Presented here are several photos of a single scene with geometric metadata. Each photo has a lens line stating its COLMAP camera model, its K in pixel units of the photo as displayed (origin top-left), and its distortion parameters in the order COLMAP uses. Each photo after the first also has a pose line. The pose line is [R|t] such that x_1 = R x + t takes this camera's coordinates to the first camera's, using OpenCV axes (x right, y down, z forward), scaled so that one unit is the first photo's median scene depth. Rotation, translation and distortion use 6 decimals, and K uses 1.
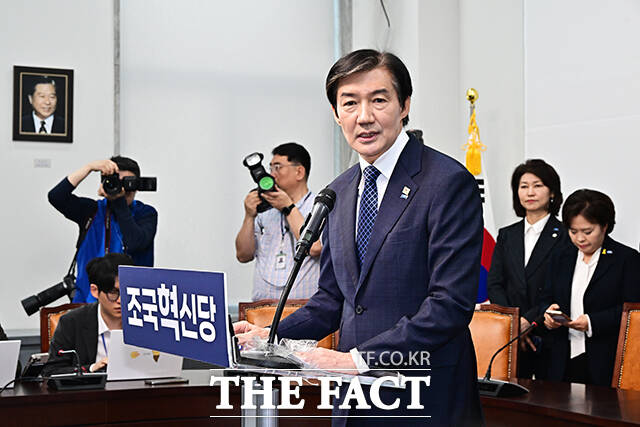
lens RADIAL K [[1237.9, 0, 318.1], [0, 1237.9, 209.6], [0, 0, 1]] dist [-0.049179, 0.000000]
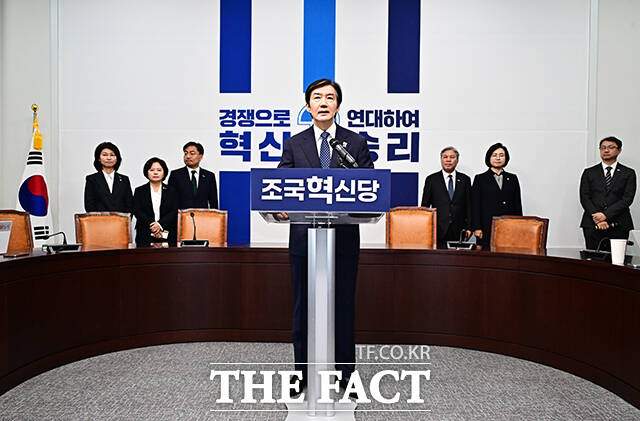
lens RADIAL K [[498.3, 0, 314.2], [0, 498.3, 215.1], [0, 0, 1]] dist [-0.021398, 0.012573]
pose [[0.498767, -0.008049, 0.866698, -0.513988], [-0.029770, 0.999208, 0.026411, 0.063524], [-0.866224, -0.038974, 0.498133, 0.374194]]
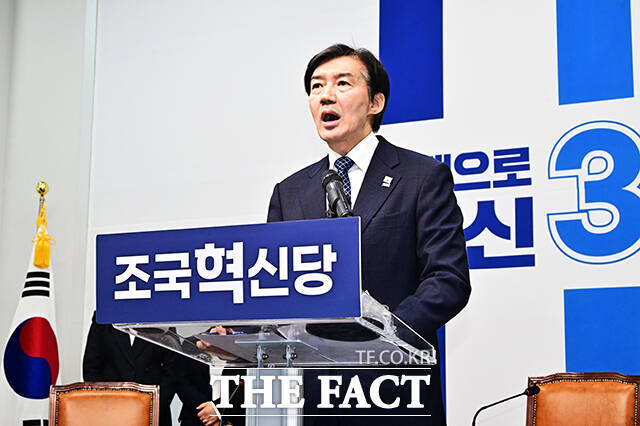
lens RADIAL K [[1186.9, 0, 316.7], [0, 1186.9, 207.9], [0, 0, 1]] dist [-0.036219, 0.000000]
pose [[0.828441, 0.109630, 0.549242, -0.338800], [-0.026689, 0.987269, -0.156805, 0.105437], [-0.559440, 0.115245, 0.820820, 0.148582]]
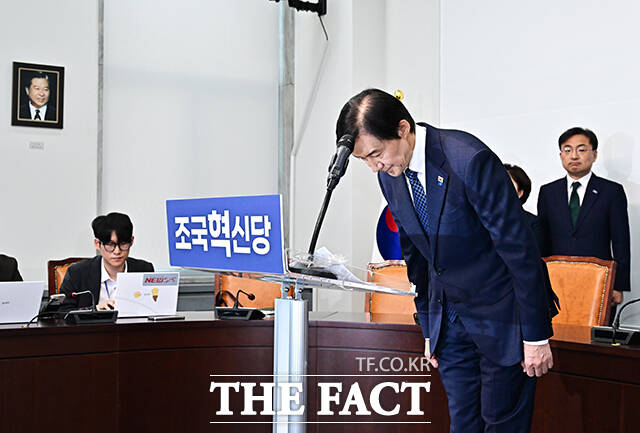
lens RADIAL K [[1013.9, 0, 343.3], [0, 1013.9, 219.7], [0, 0, 1]] dist [-0.029982, 0.000000]
pose [[0.993127, 0.010106, 0.116607, -0.072277], [-0.010979, 0.999916, 0.006840, 0.038068], [-0.116528, -0.008073, 0.993155, 0.010960]]
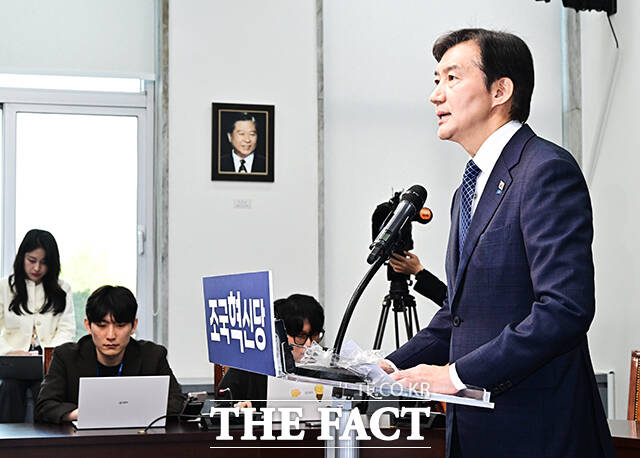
lens RADIAL K [[1309.1, 0, 323.6], [0, 1309.1, 233.9], [0, 0, 1]] dist [-0.057540, 0.000000]
pose [[0.975665, -0.014516, -0.218787, 0.095303], [0.007556, 0.999439, -0.032616, 0.031062], [0.219138, 0.030169, 0.975227, 0.046148]]
